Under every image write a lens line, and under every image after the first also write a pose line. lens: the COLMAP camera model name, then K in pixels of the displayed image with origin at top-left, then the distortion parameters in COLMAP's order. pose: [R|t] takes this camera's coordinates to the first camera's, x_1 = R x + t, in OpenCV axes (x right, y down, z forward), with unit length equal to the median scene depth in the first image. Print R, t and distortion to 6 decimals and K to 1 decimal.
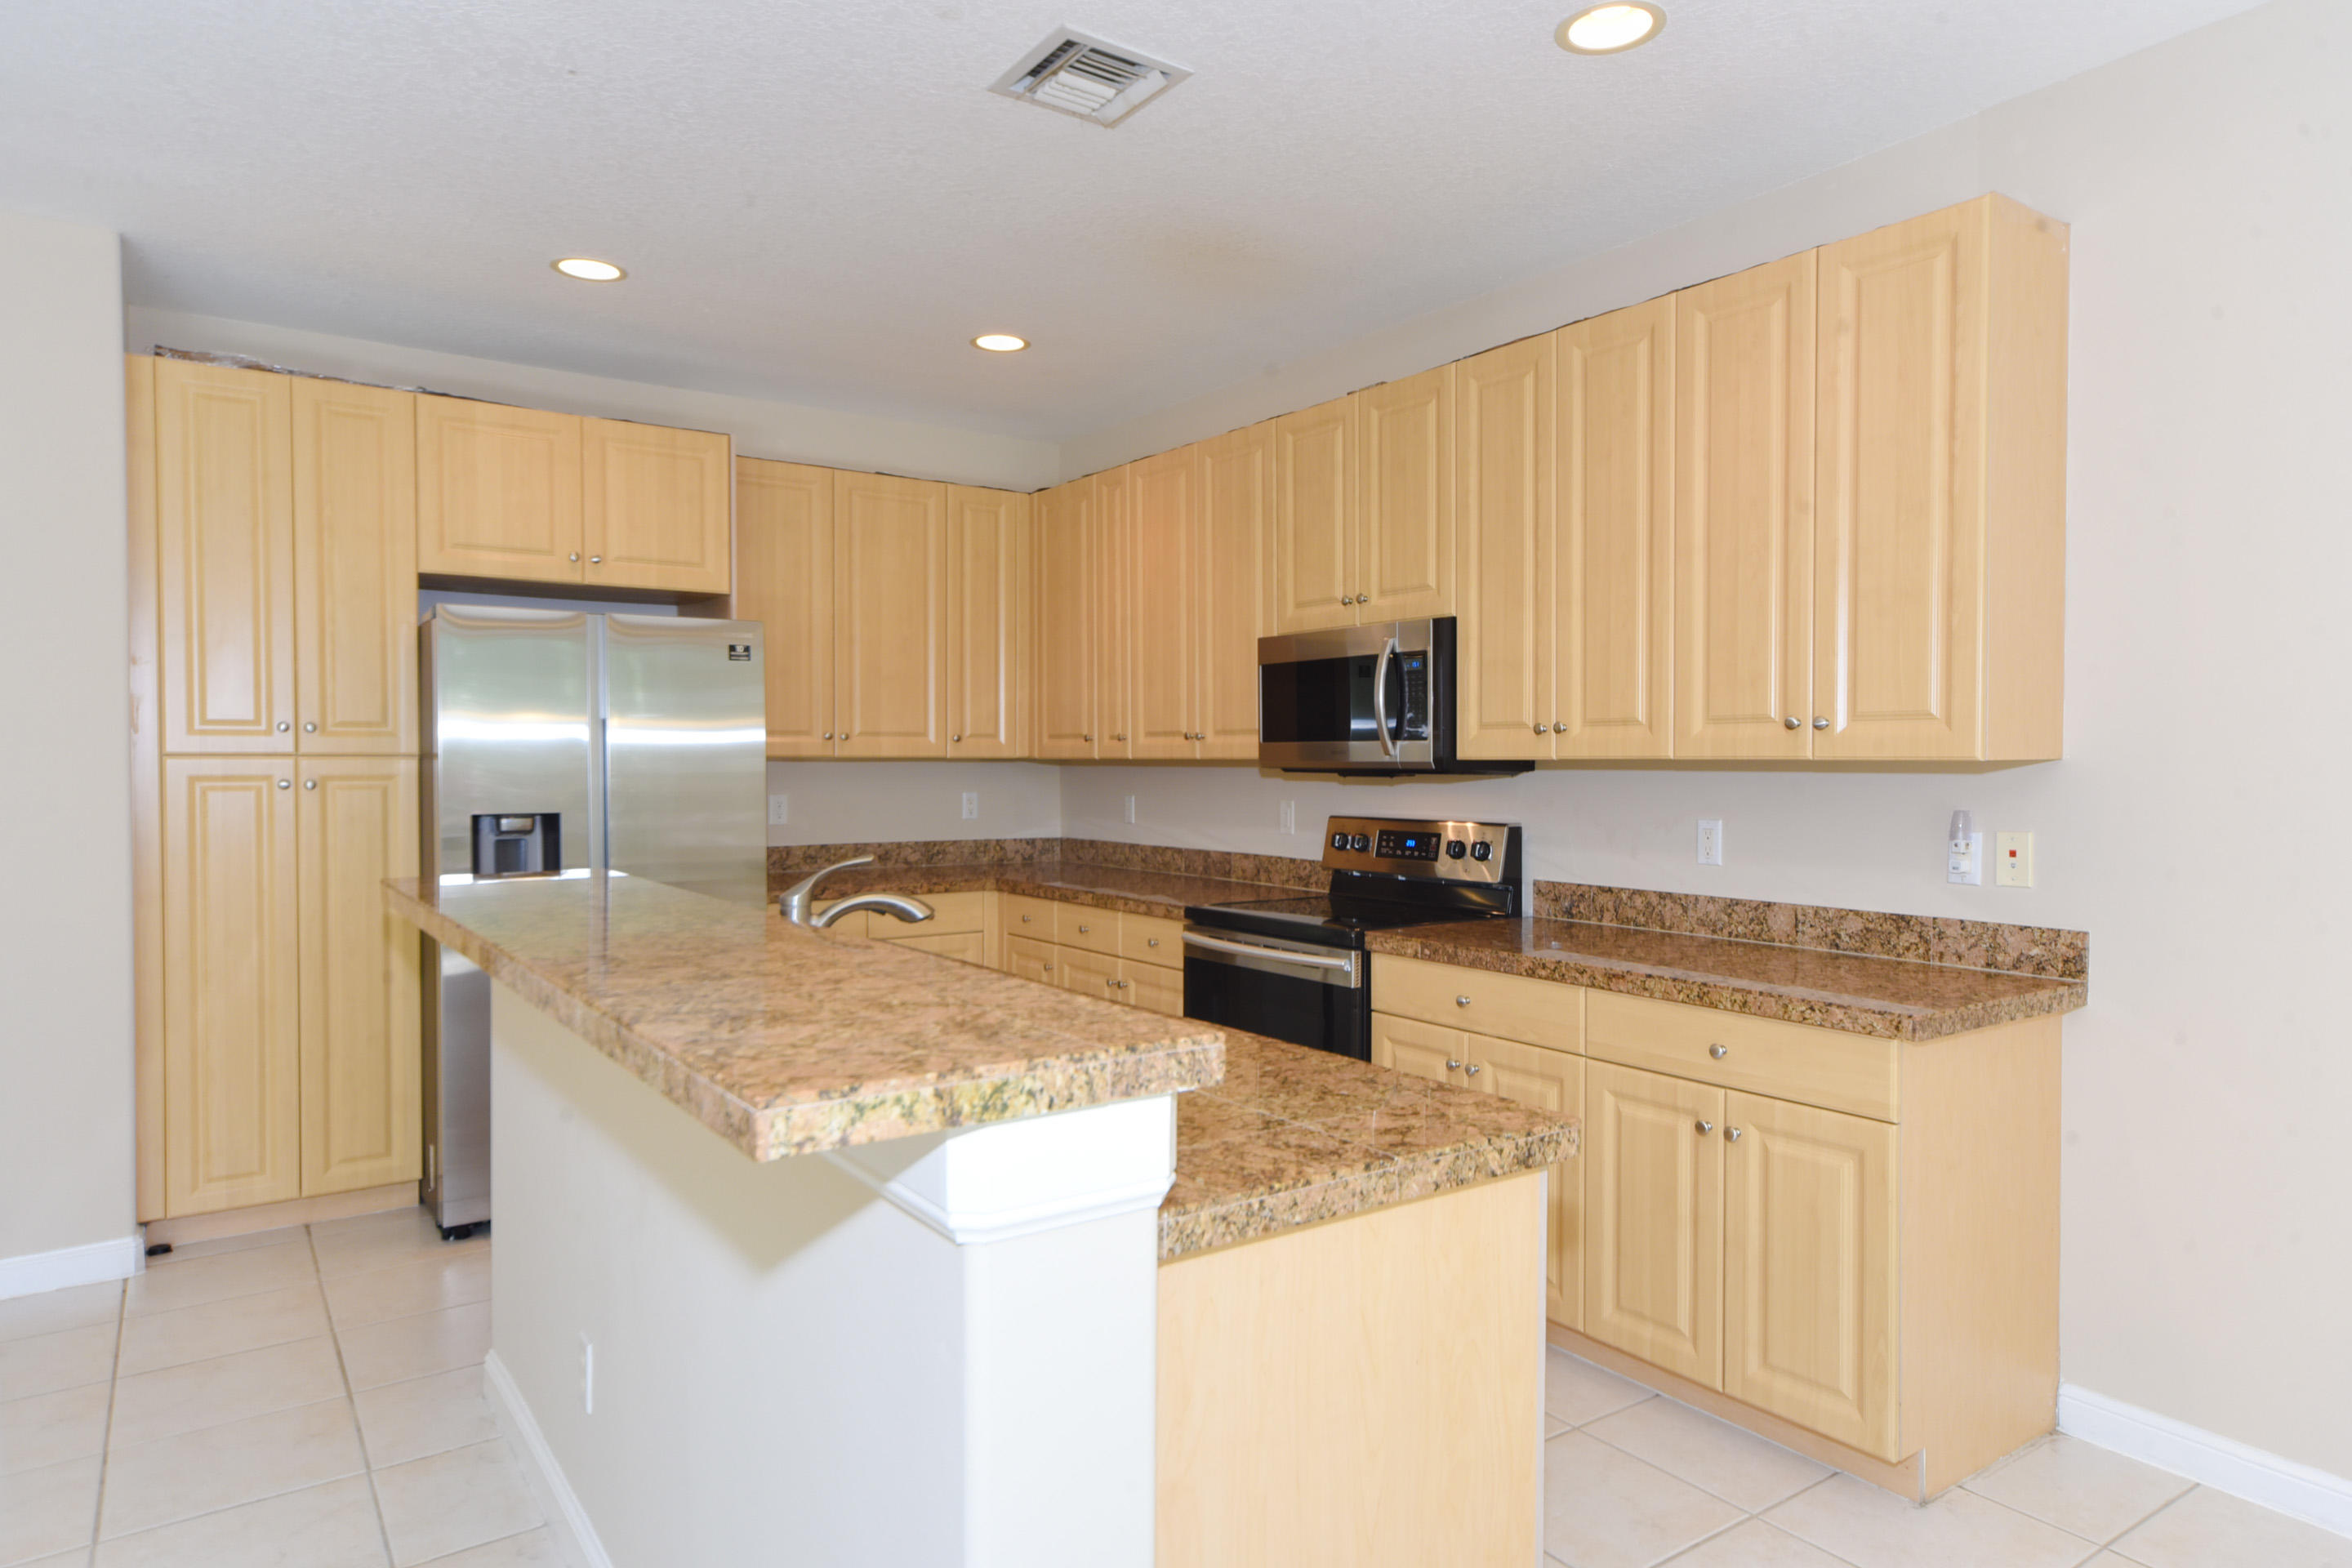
lens RADIAL K [[1398.8, 0, 1176.0], [0, 1398.8, 784.0], [0, 0, 1]] dist [0.019137, -0.000361]
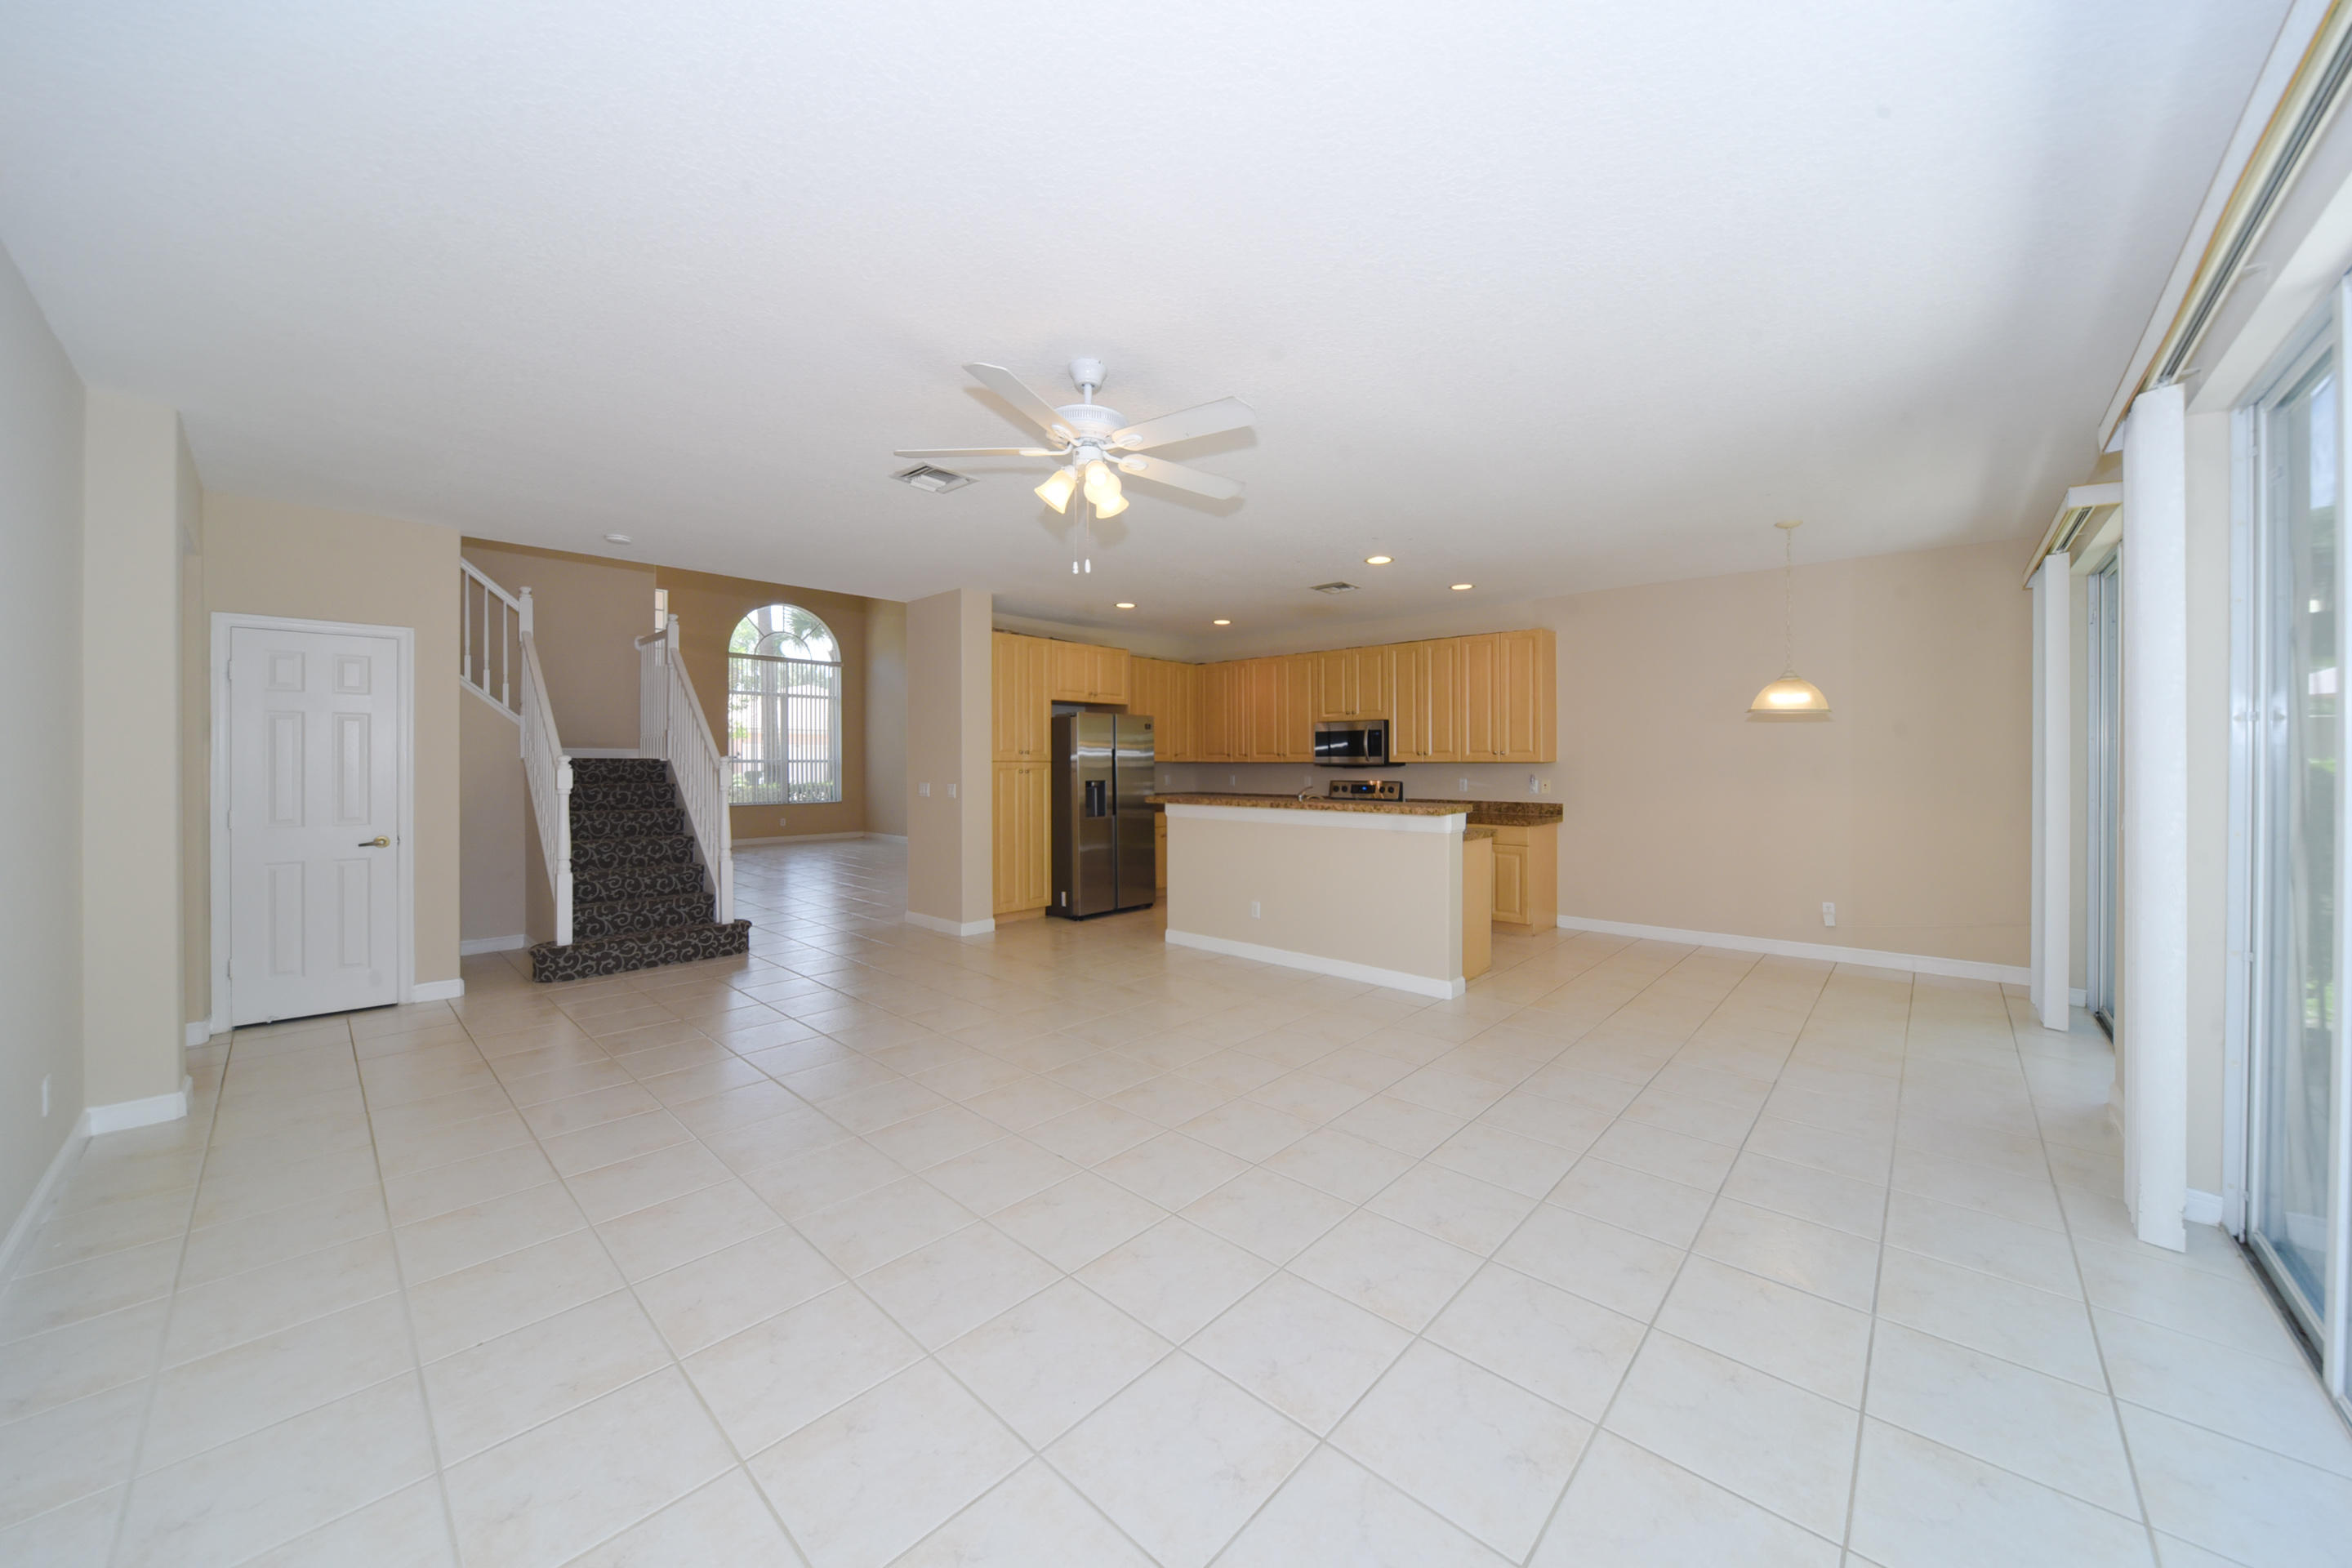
lens RADIAL K [[822.6, 0, 1192.1], [0, 822.6, 767.5], [0, 0, 1]] dist [-0.000269, -0.000012]
pose [[0.977538, -0.004173, 0.210718, -0.653458], [0.006840, 0.999905, -0.011931, 0.015402], [-0.210648, 0.013104, 0.977474, -0.799888]]
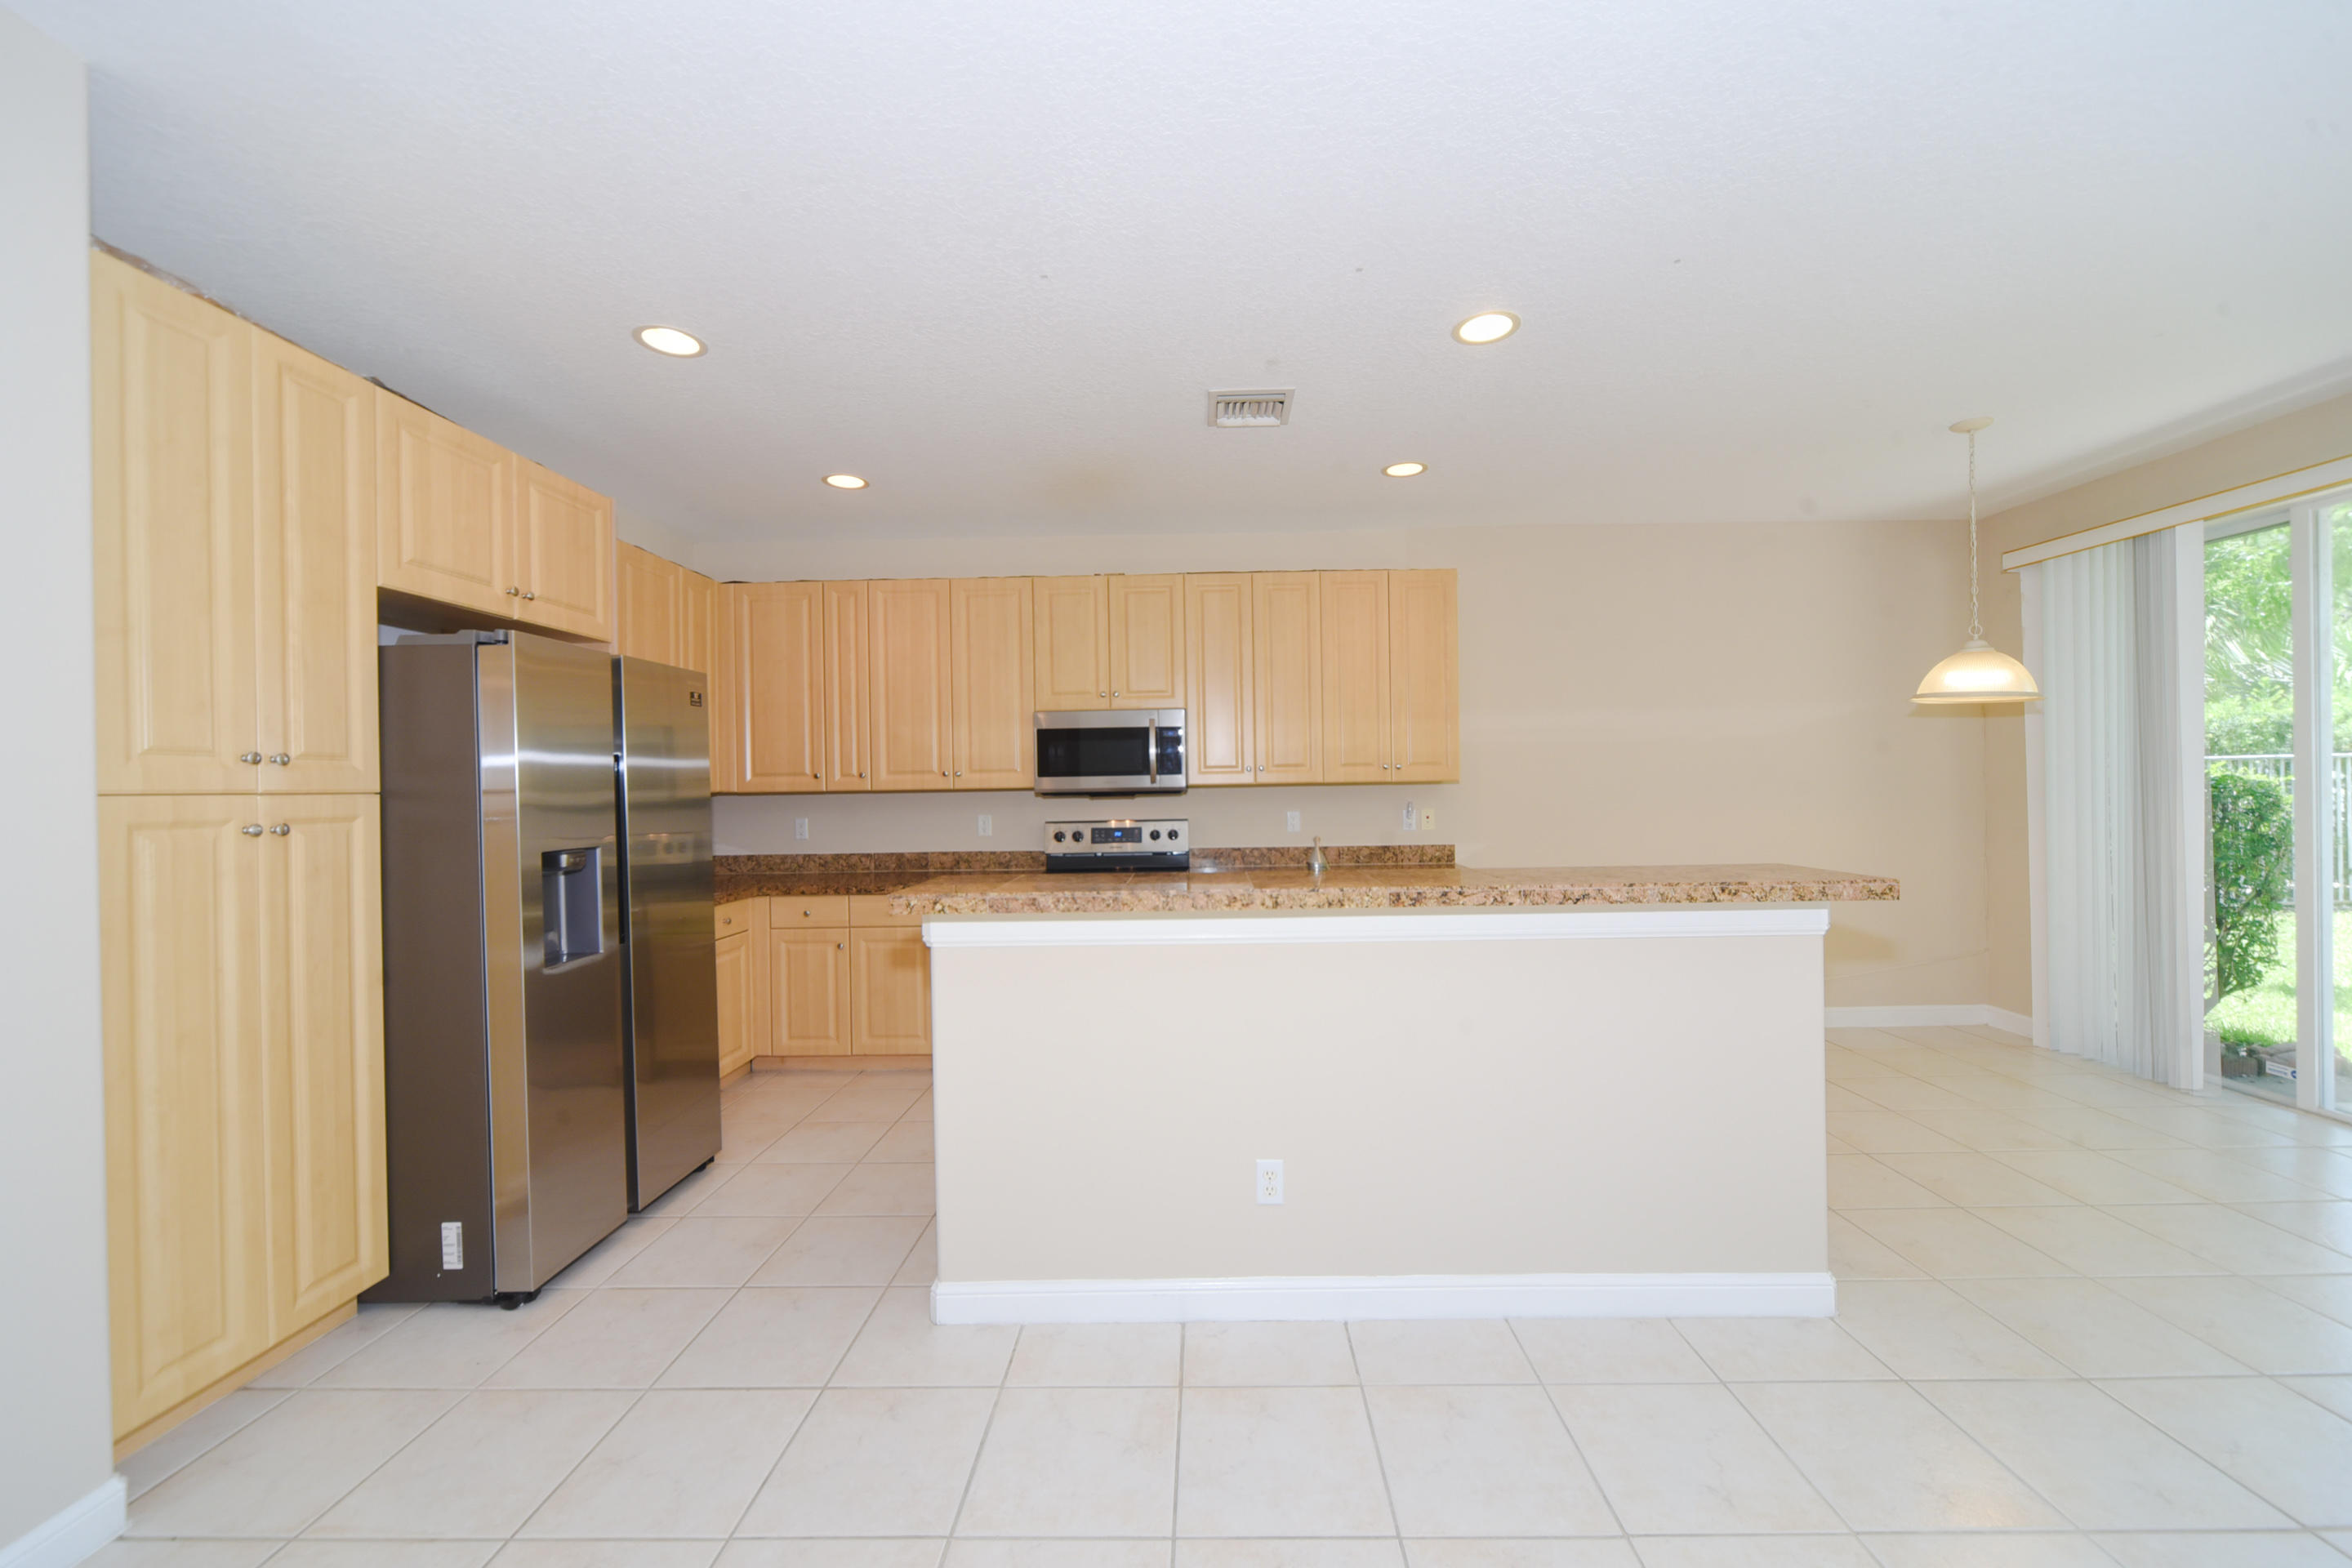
lens RADIAL K [[895.7, 0, 1189.6], [0, 895.7, 787.5], [0, 0, 1]] dist [0.001962, 0.000167]
pose [[0.592605, -0.011228, 0.805415, -0.736872], [0.030948, 0.999482, -0.008838, -0.003761], [-0.804898, 0.030163, 0.592646, 0.276215]]
